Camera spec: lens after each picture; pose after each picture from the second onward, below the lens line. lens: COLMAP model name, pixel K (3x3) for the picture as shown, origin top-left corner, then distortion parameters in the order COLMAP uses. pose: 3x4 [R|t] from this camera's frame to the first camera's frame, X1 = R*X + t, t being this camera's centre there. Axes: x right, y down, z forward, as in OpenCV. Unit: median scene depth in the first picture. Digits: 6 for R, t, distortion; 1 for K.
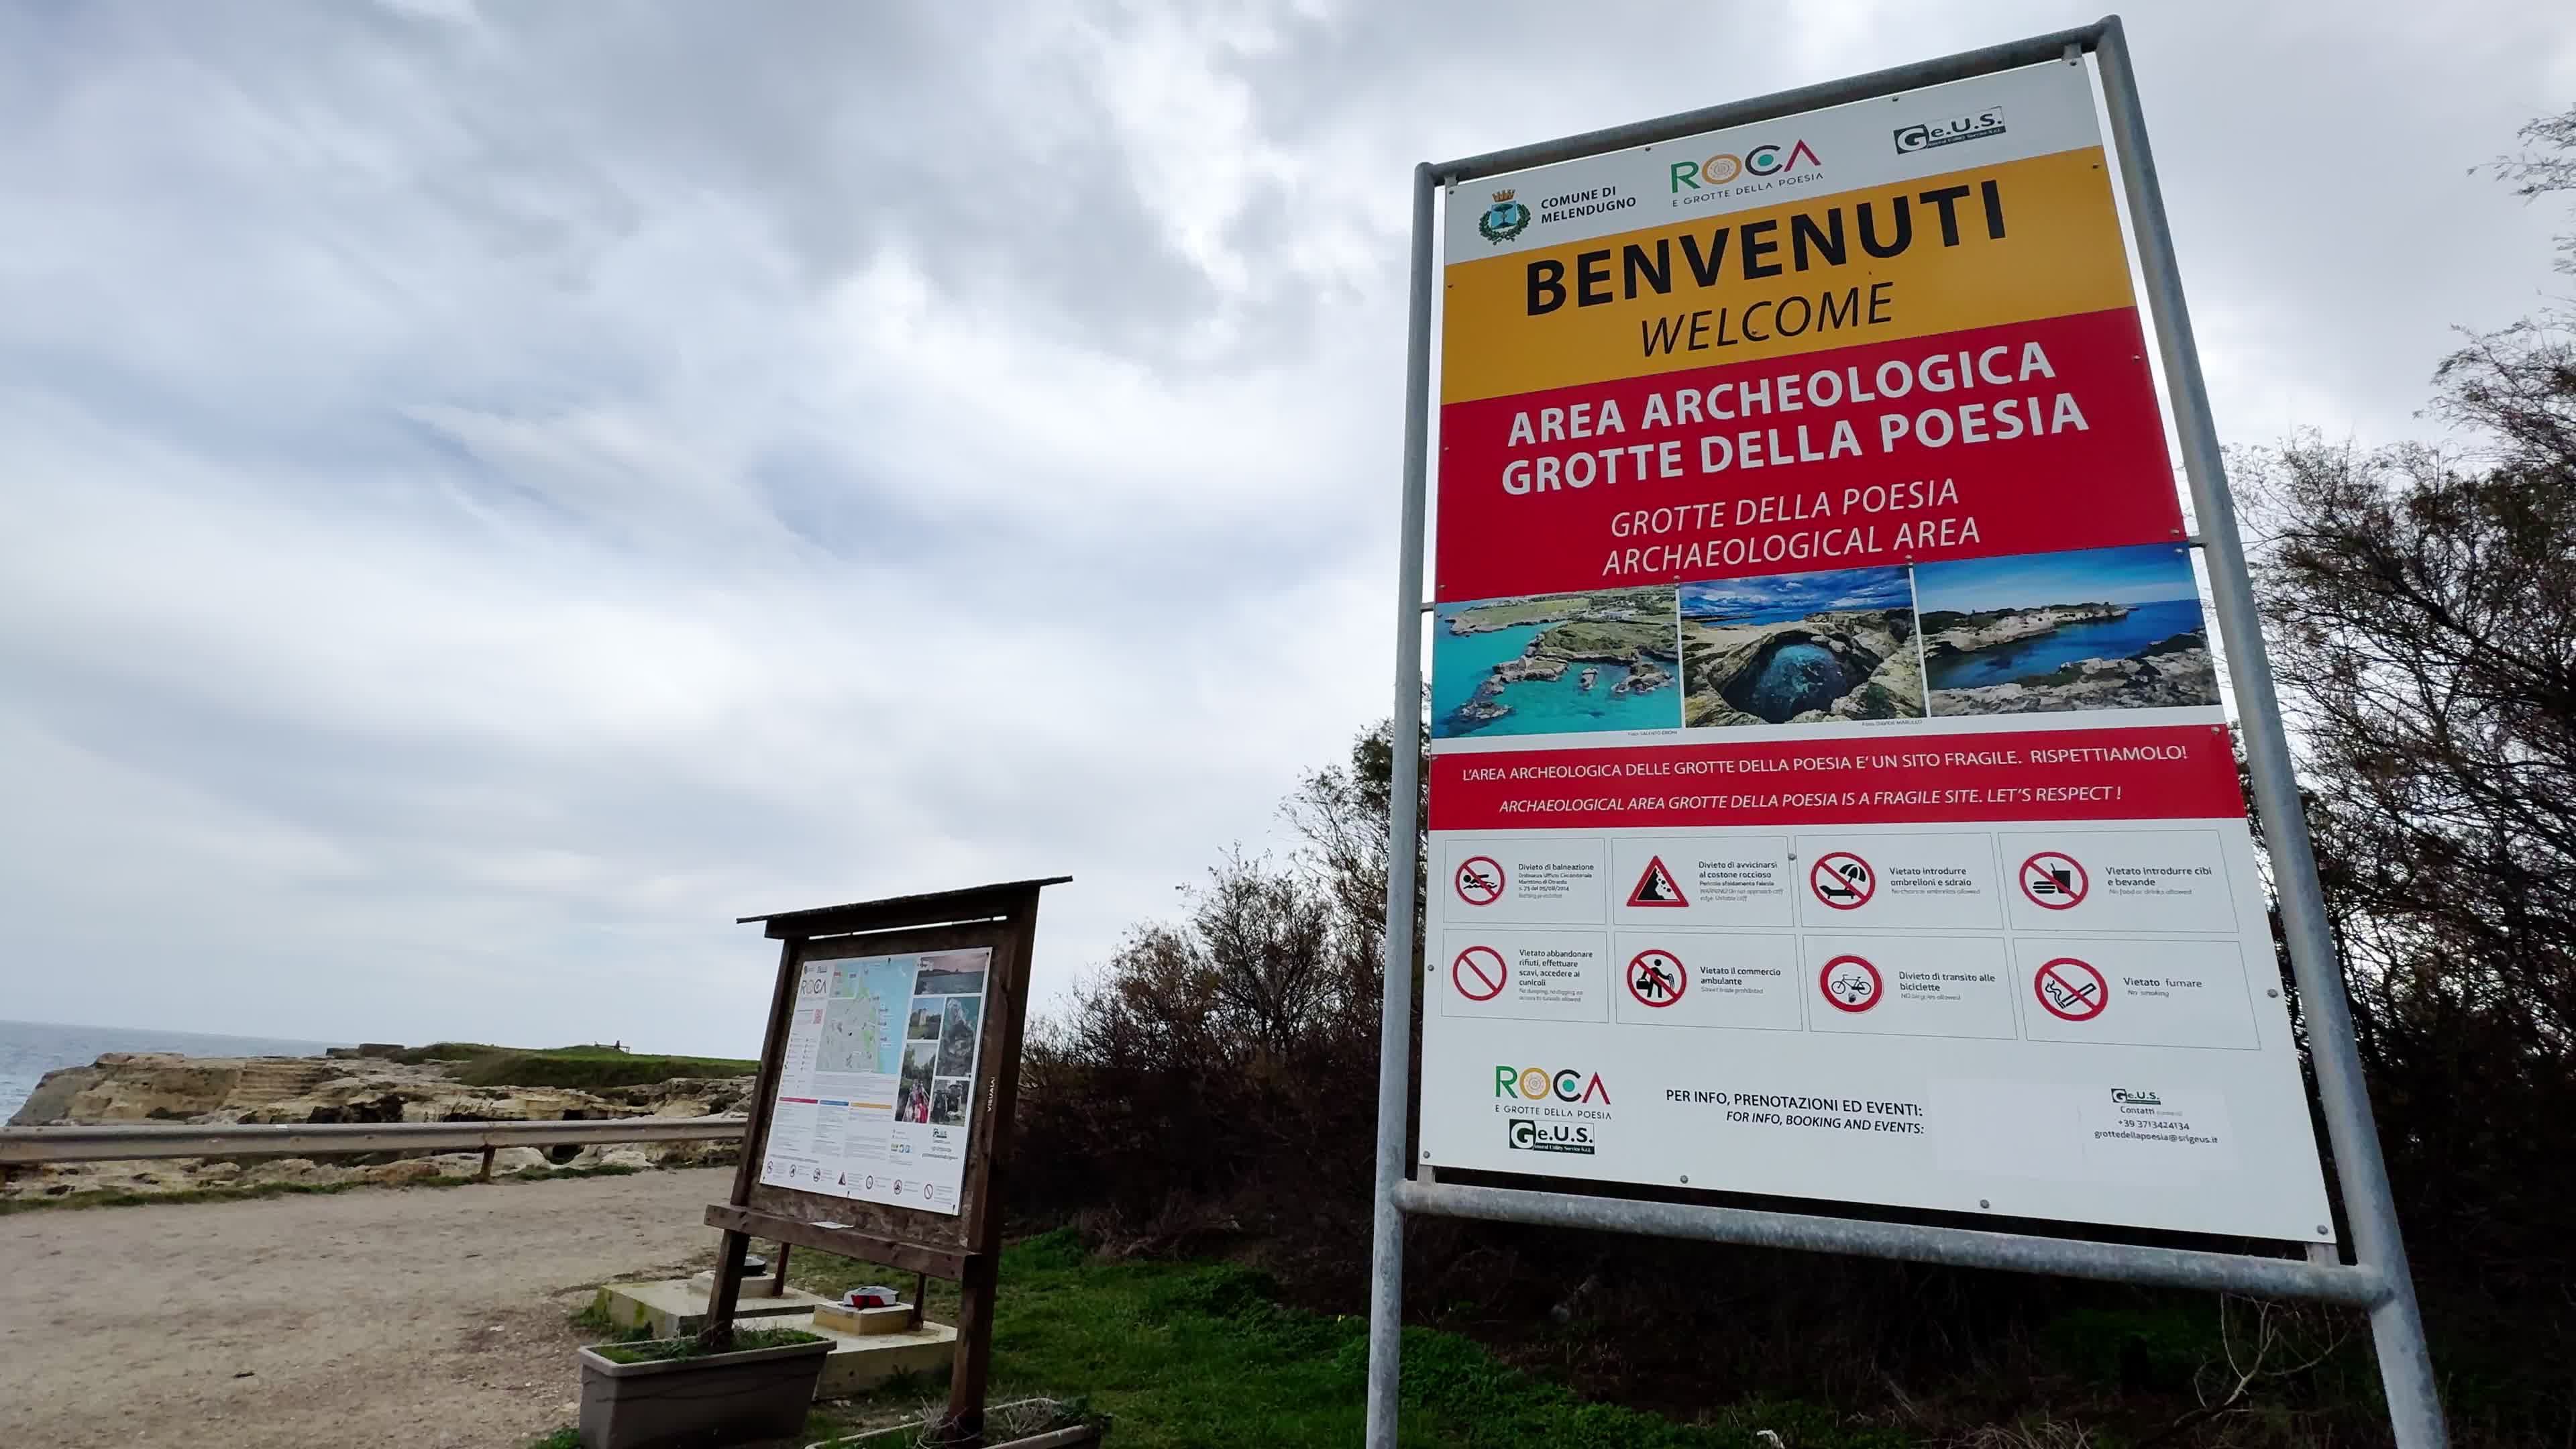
lens RADIAL K [[1125.8, 0, 1288.0], [0, 1125.8, 724.5], [0, 0, 1]] dist [-0.000996, 0.000720]
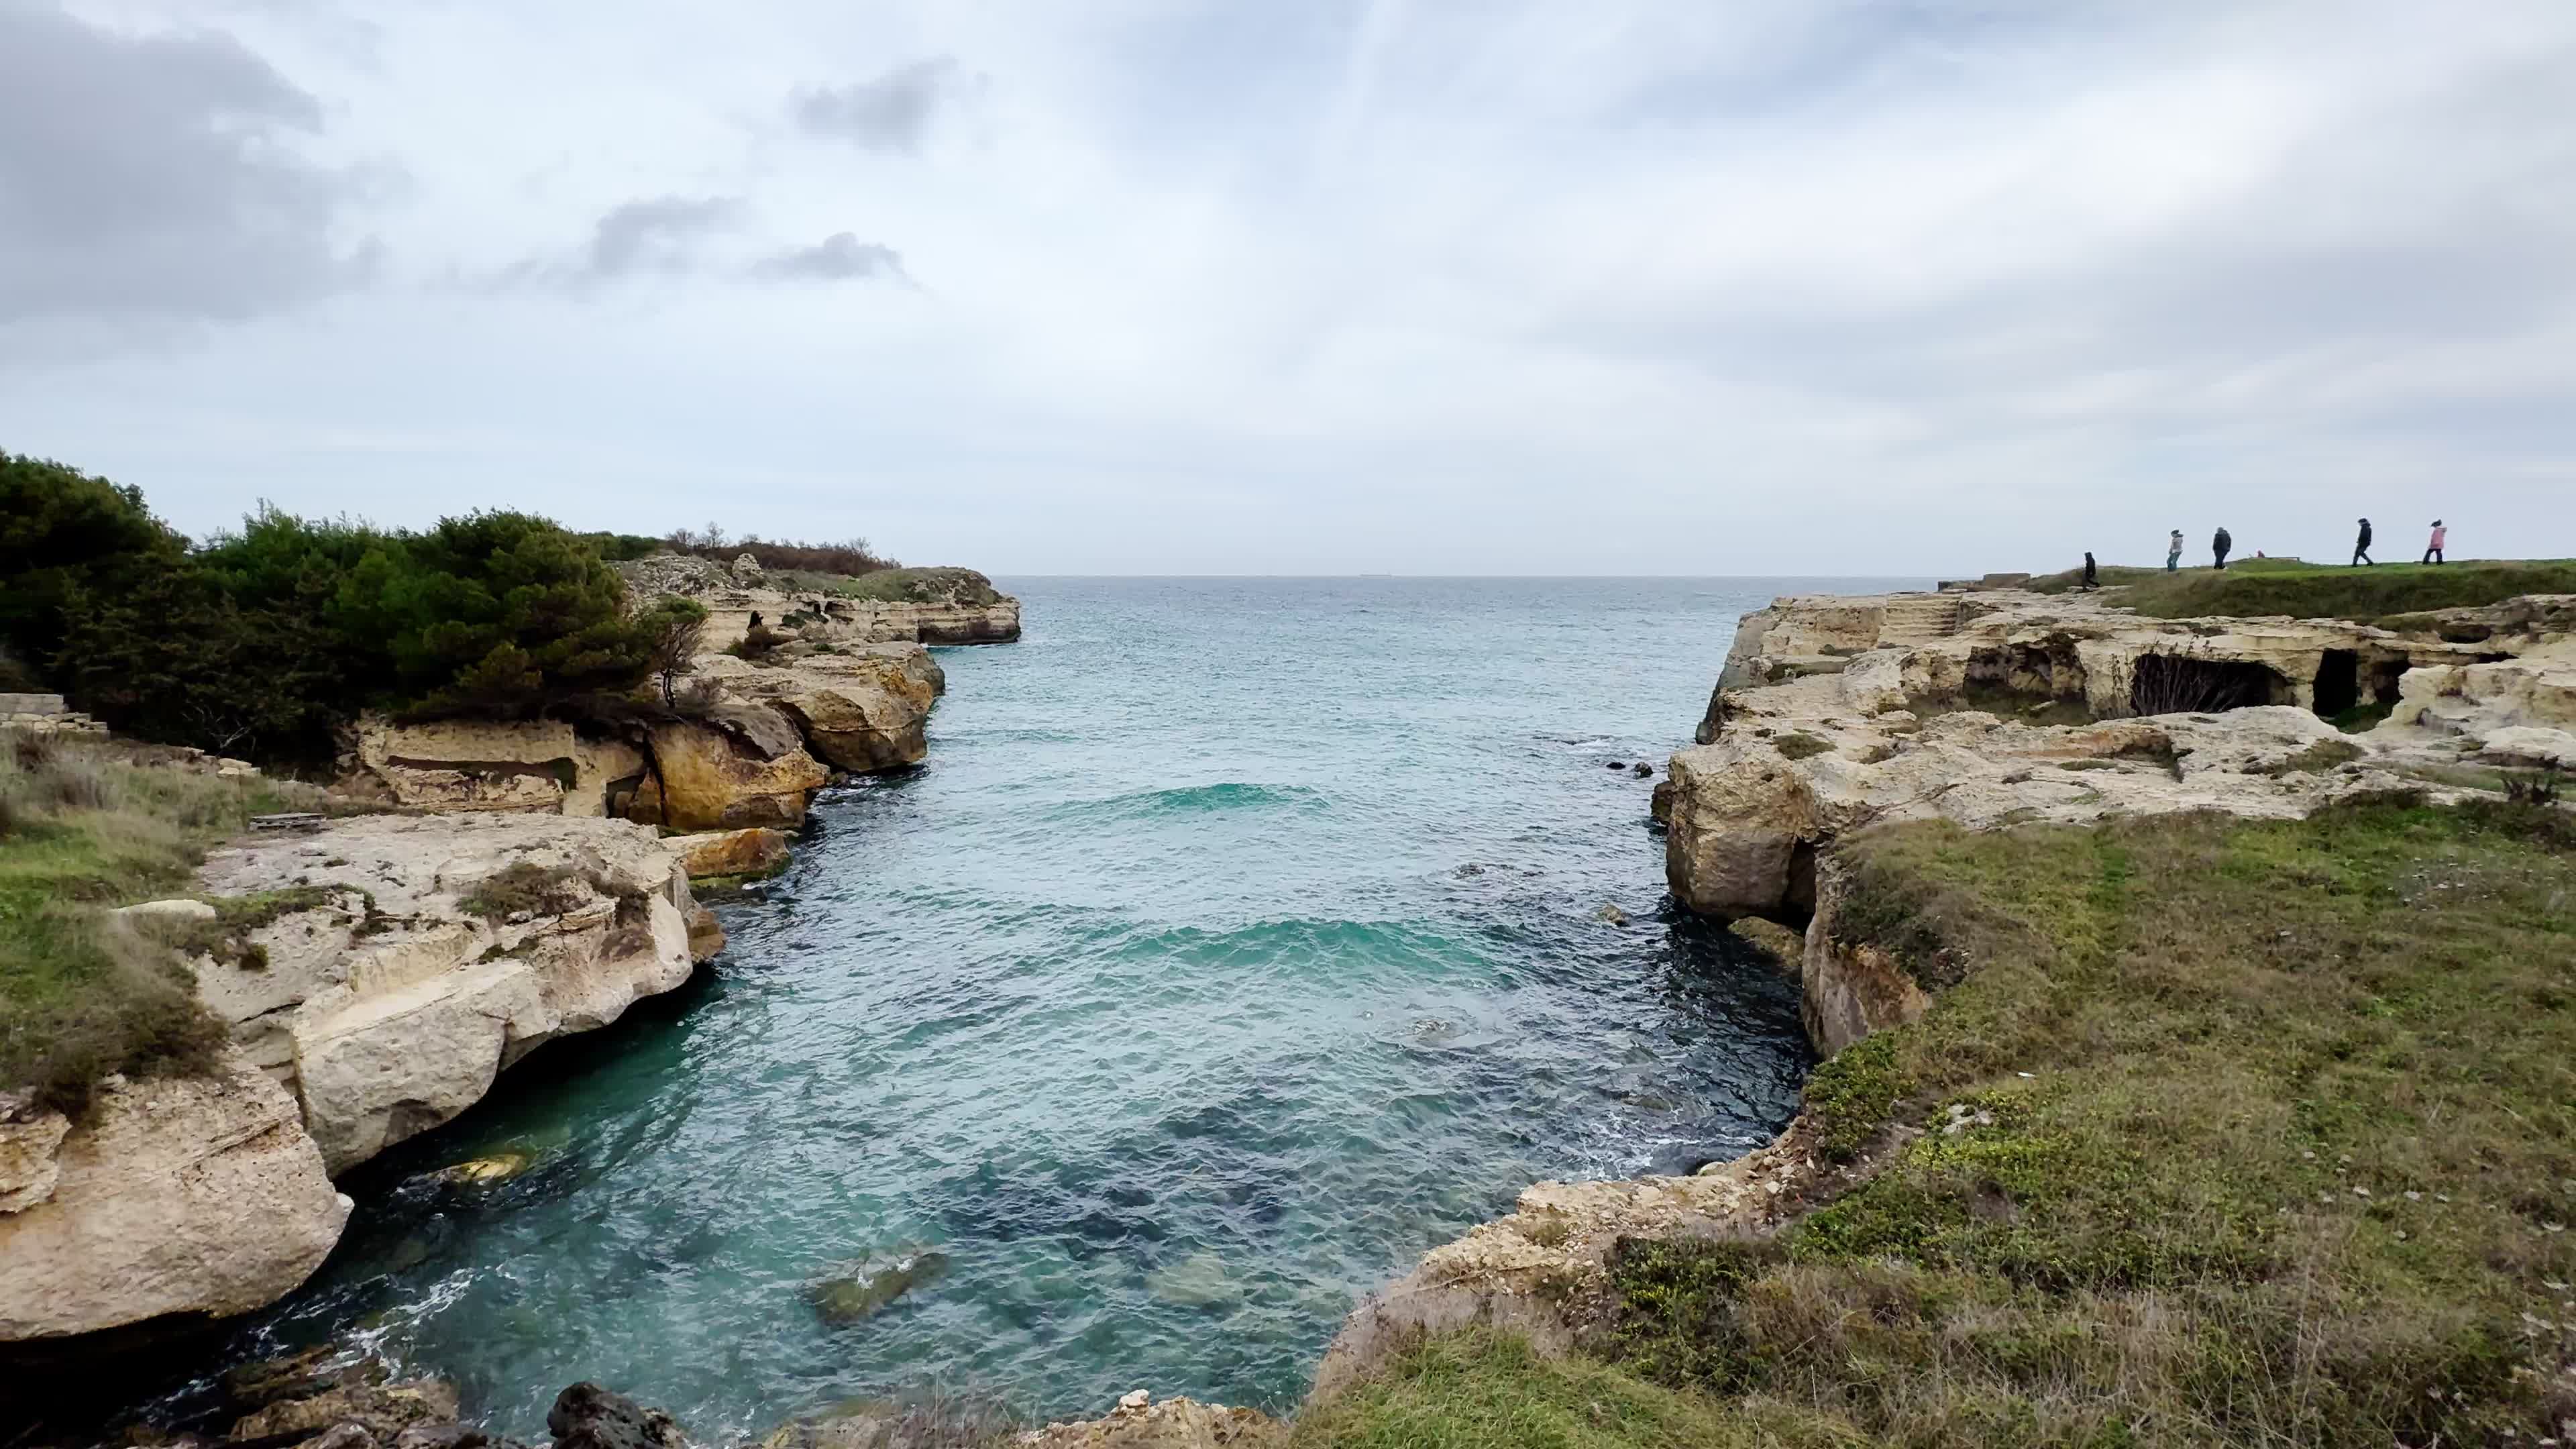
lens RADIAL K [[1125.8, 0, 1288.0], [0, 1125.8, 724.5], [0, 0, 1]] dist [-0.000996, 0.000720]
pose [[0.357693, 0.060419, -0.931883, -0.233503], [0.318952, 0.929990, 0.182723, 0.067541], [0.877682, -0.362585, 0.313380, 0.237424]]
